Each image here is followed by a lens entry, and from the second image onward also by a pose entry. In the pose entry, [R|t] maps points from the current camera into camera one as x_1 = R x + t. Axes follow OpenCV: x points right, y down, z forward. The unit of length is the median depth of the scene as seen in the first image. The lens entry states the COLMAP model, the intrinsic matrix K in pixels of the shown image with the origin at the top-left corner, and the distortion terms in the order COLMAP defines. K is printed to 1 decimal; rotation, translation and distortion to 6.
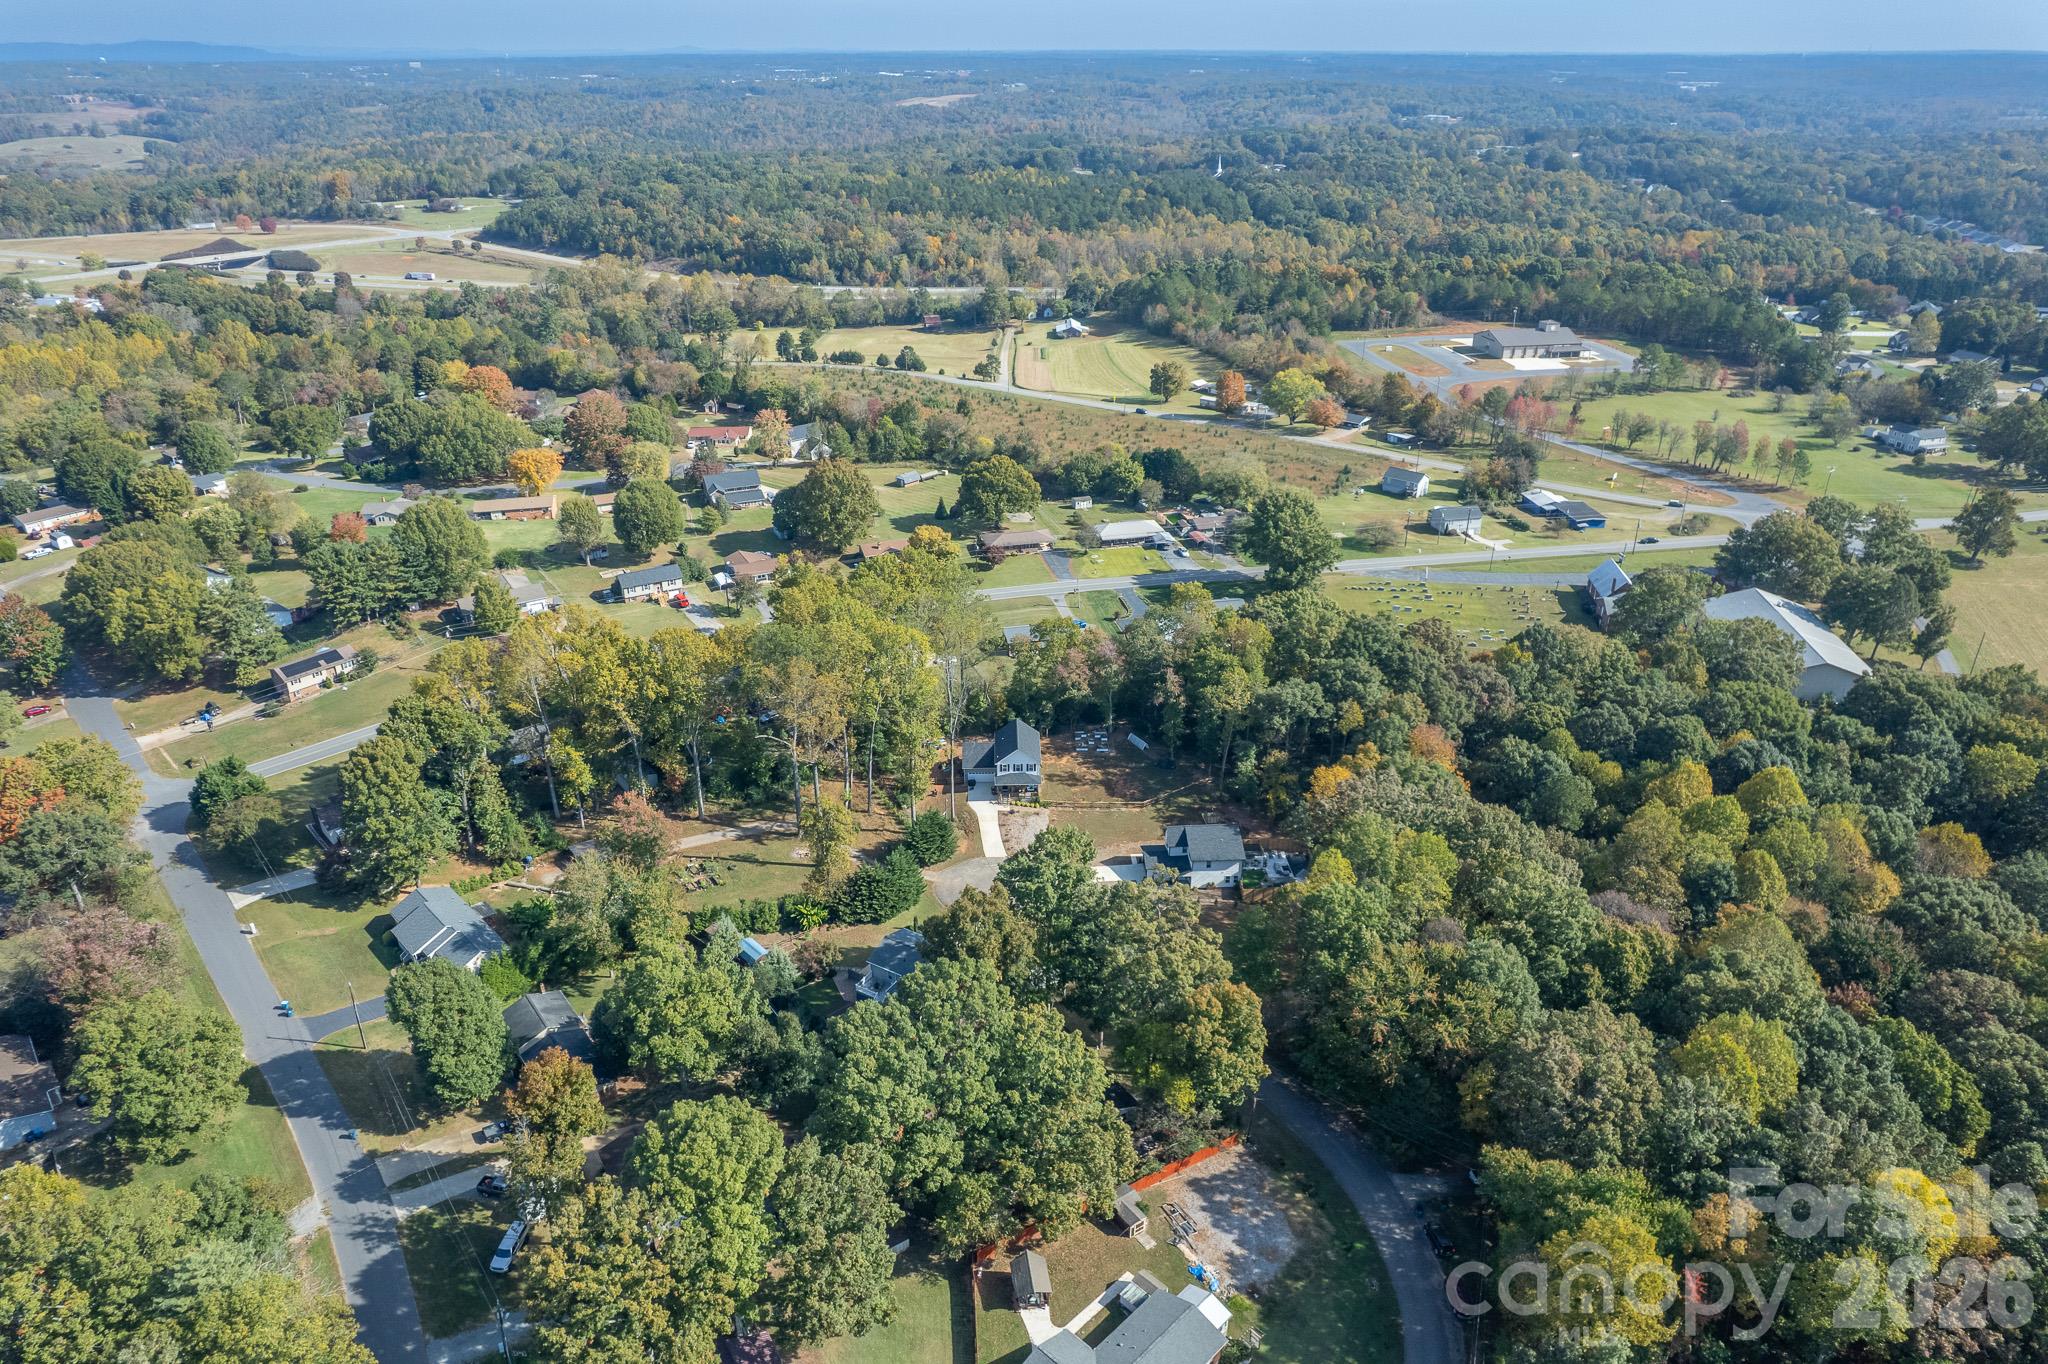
lens RADIAL K [[1300.3, 0, 1029.4], [0, 1300.3, 684.7], [0, 0, 1]] dist [-0.047445, 0.024363]
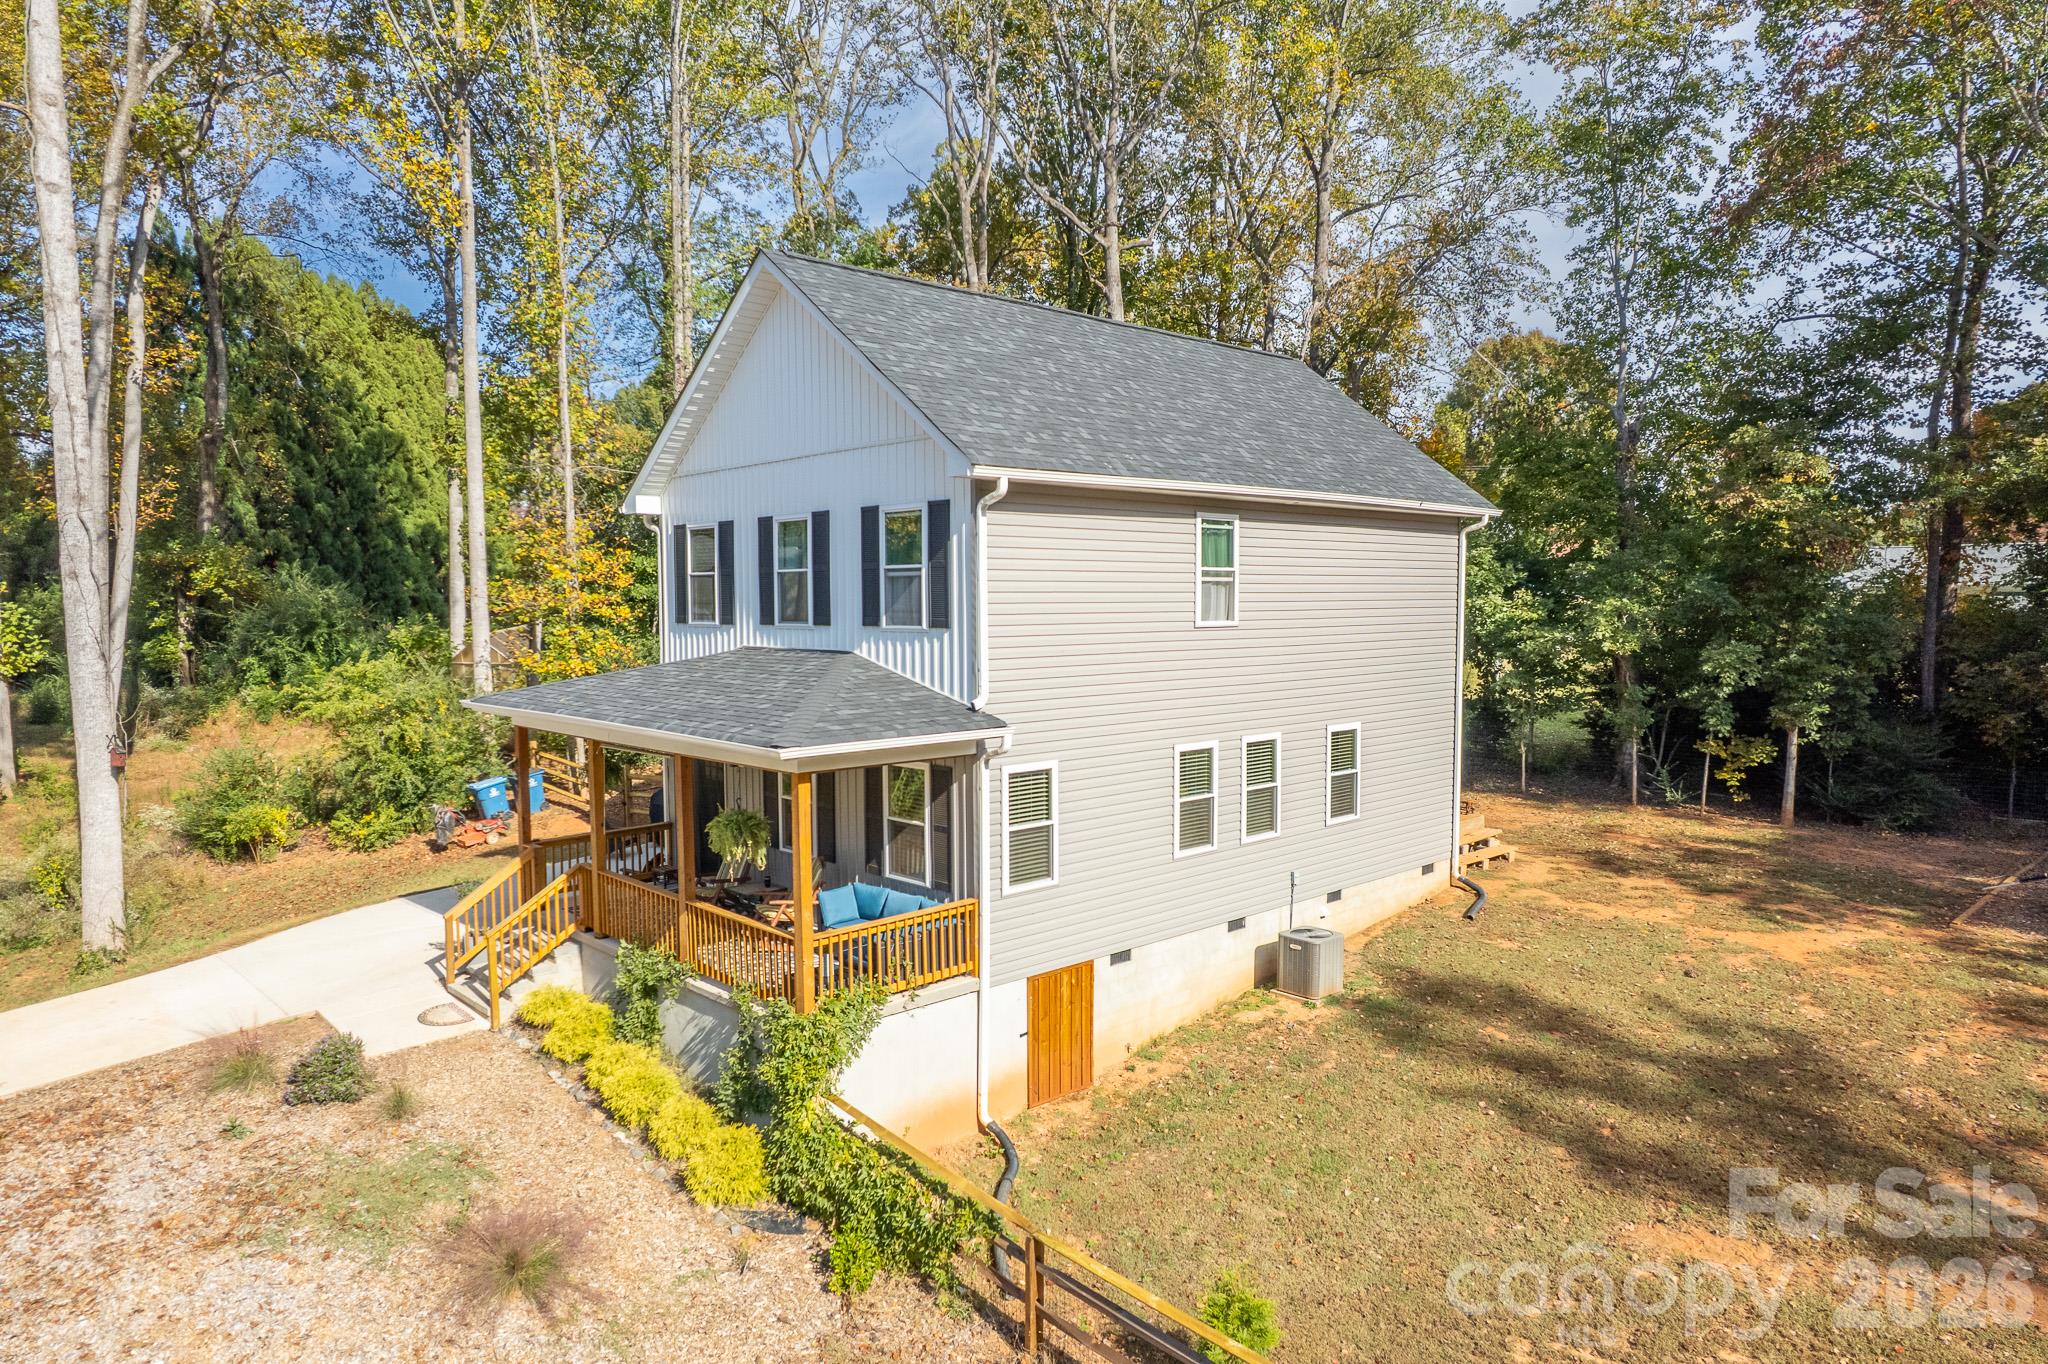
lens RADIAL K [[1300.3, 0, 1023.6], [0, 1300.3, 684.7], [0, 0, 1]] dist [-0.047445, 0.024363]
pose [[0.665672, 0.047616, -0.744724, 0.039052], [-0.331820, 0.912764, -0.238238, 0.058529], [0.668413, 0.405703, 0.623401, 0.680151]]
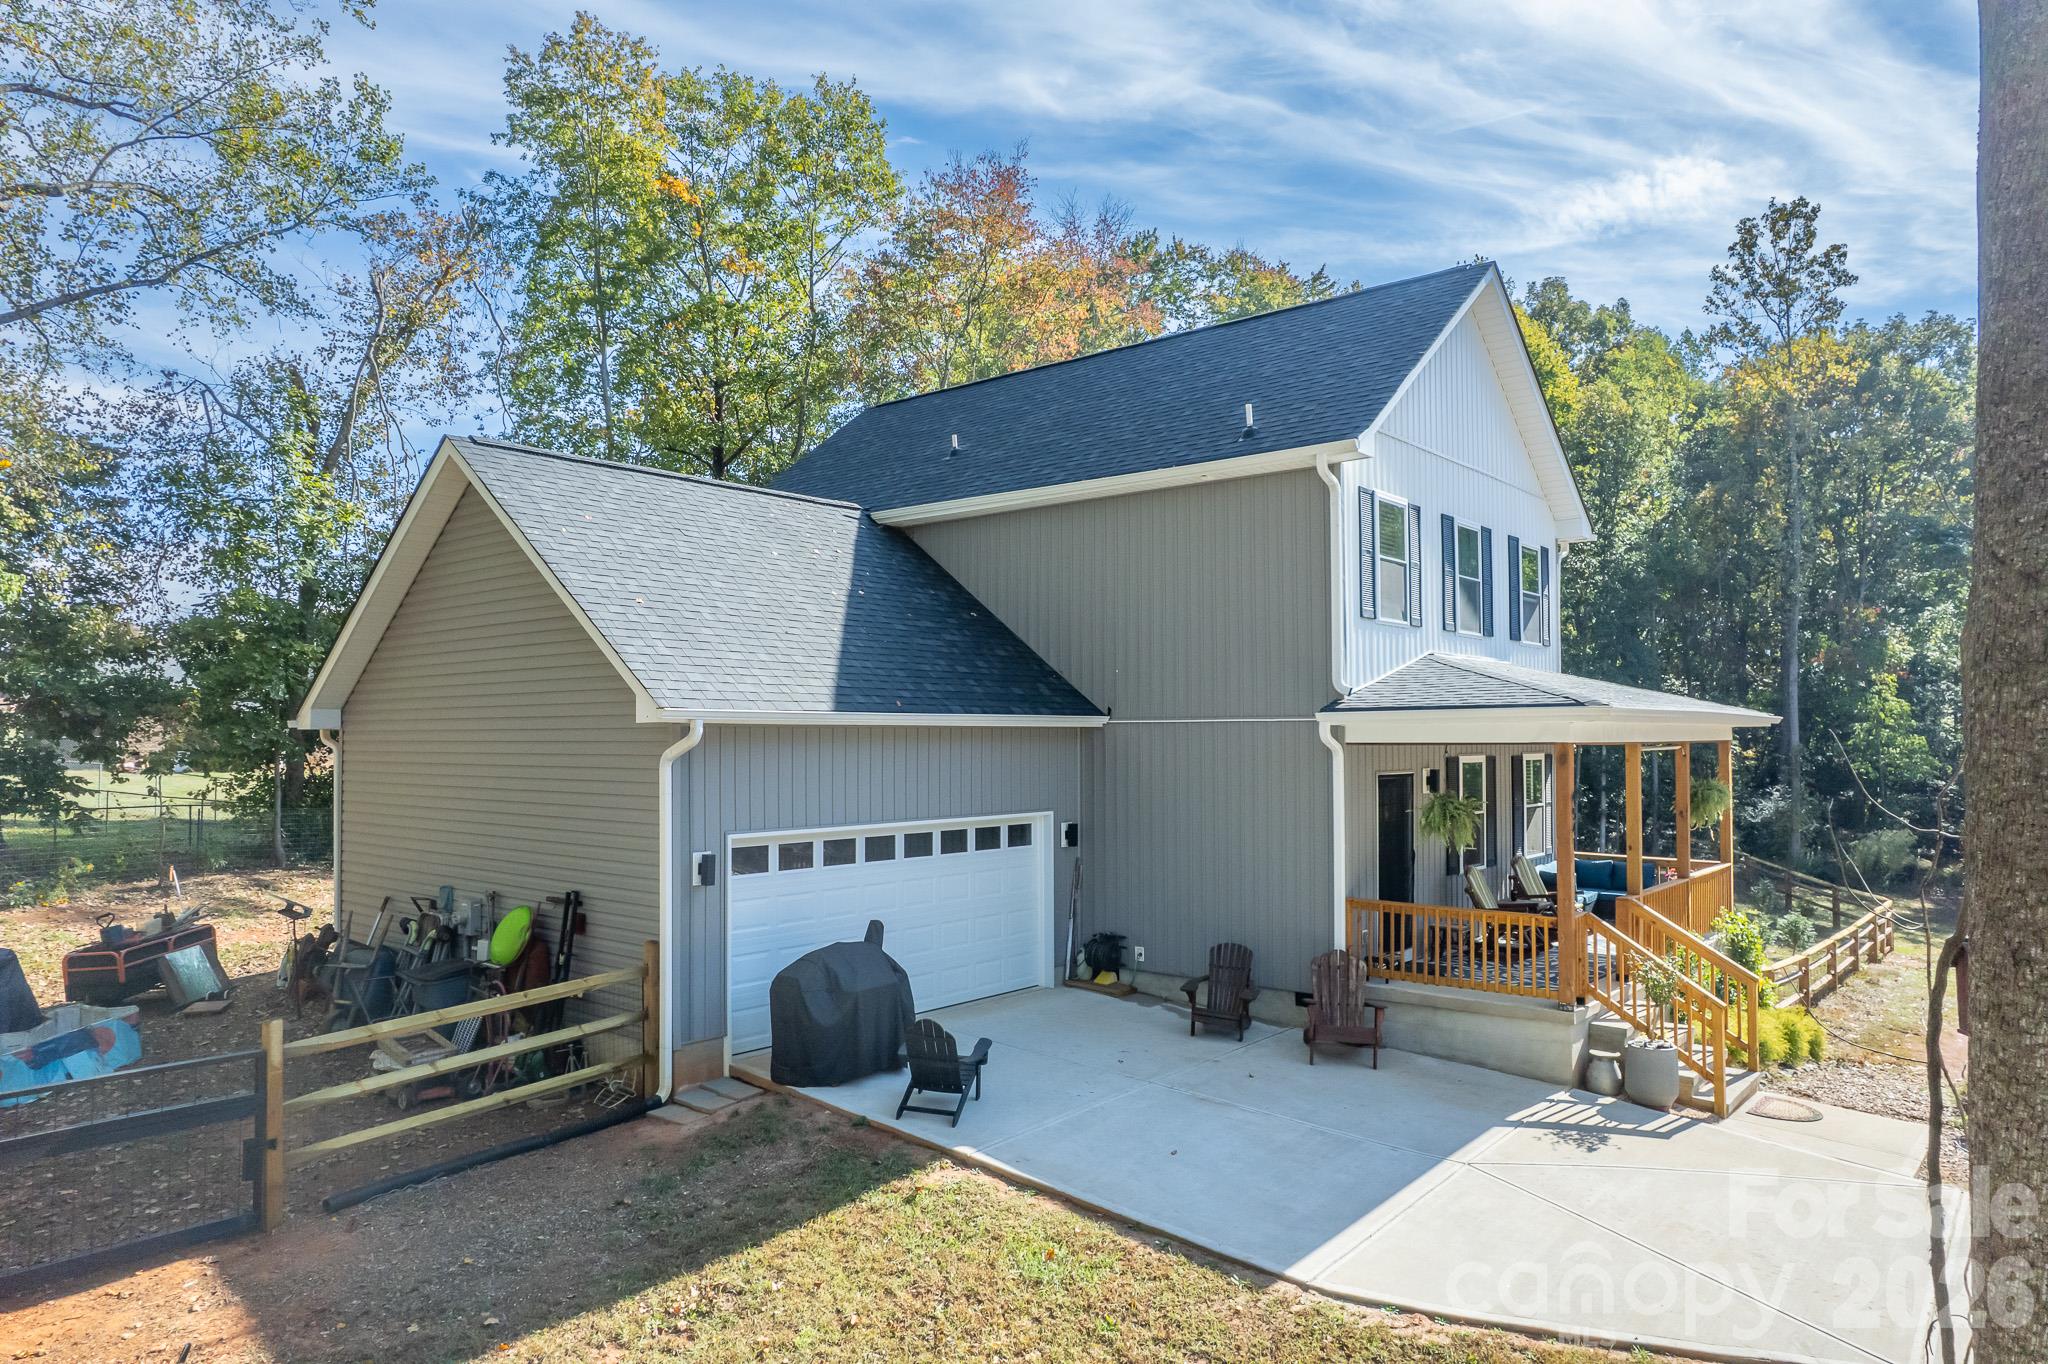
lens RADIAL K [[1300.3, 0, 1015.5], [0, 1300.3, 687.0], [0, 0, 1]] dist [-0.047445, 0.024363]
pose [[0.665789, 0.027546, 0.745632, -0.056196], [0.337538, 0.880099, -0.333907, 0.059846], [-0.665427, 0.473991, 0.576662, 0.689014]]
